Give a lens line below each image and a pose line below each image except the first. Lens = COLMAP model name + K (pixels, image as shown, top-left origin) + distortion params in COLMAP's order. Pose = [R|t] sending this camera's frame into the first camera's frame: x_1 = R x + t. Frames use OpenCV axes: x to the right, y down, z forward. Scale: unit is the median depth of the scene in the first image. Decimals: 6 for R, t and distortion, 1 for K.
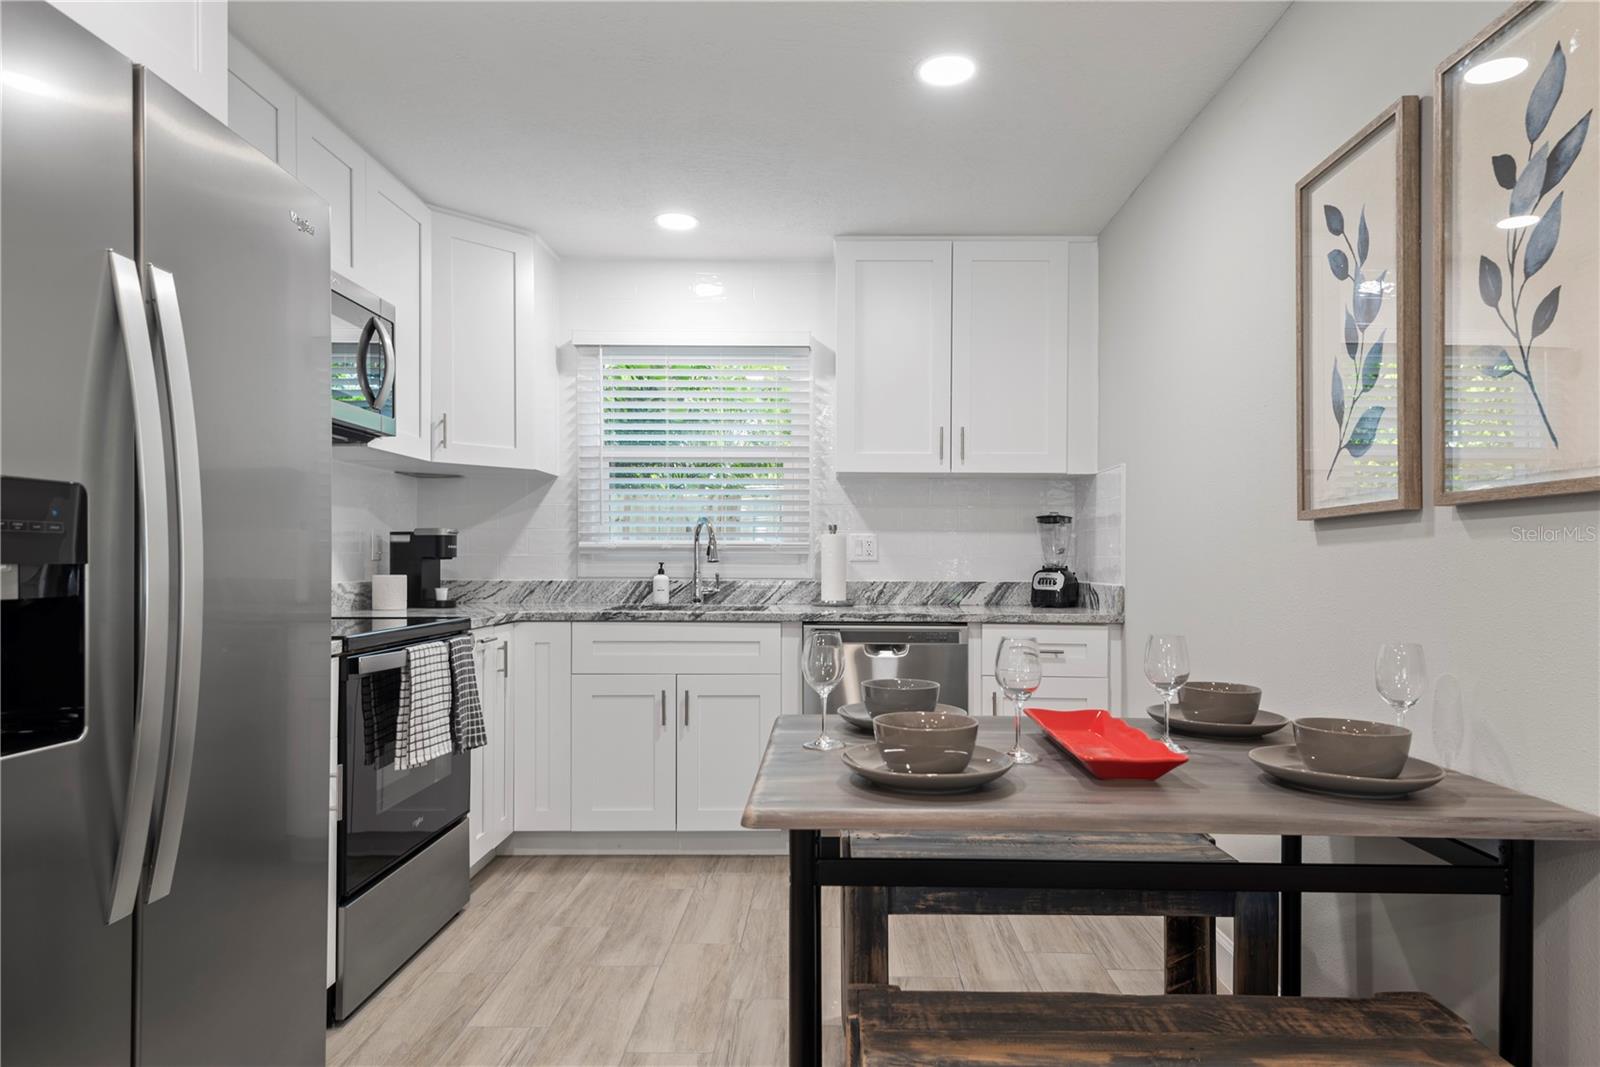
lens RADIAL K [[951.8, 0, 803.0], [0, 951.8, 561.0], [0, 0, 1]] dist [0.049528, -0.031505]
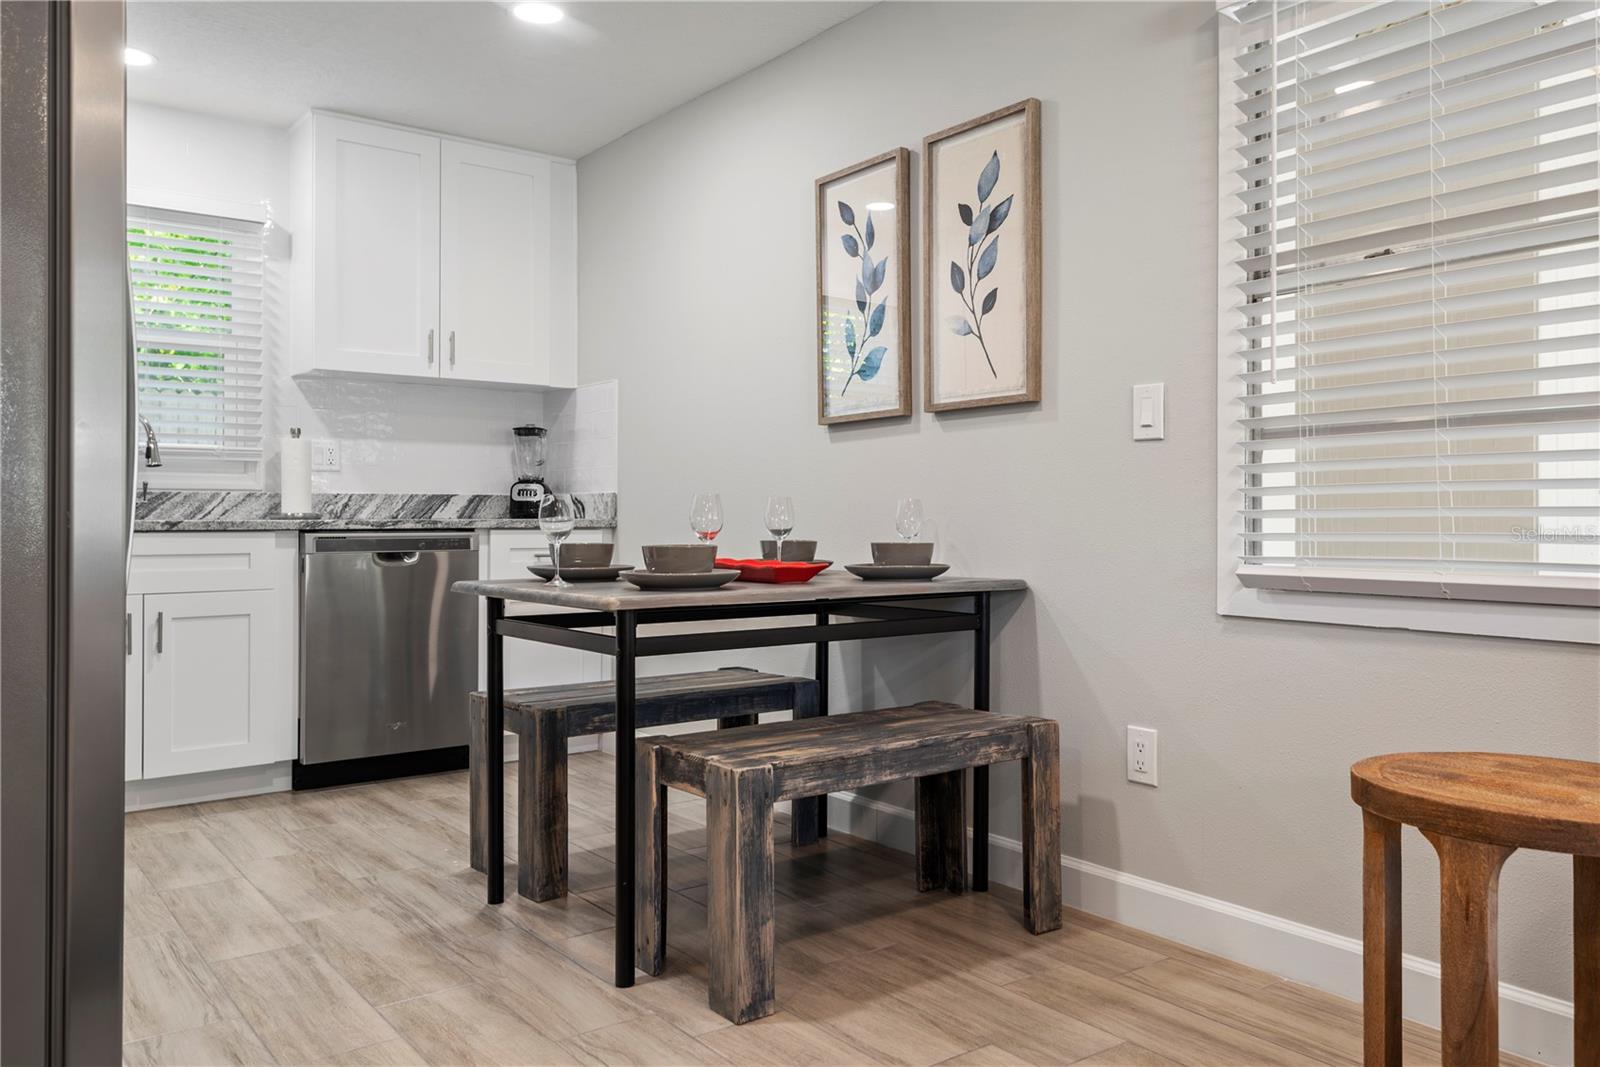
lens RADIAL K [[1217.7, 0, 800.0], [0, 1217.7, 533.5], [0, 0, 1]] dist [0.004233, -0.000082]
pose [[0.787882, -0.012063, 0.615708, -0.533181], [0.003557, 0.999881, 0.015038, 0.079921], [-0.615816, -0.009658, 0.787831, -0.327860]]
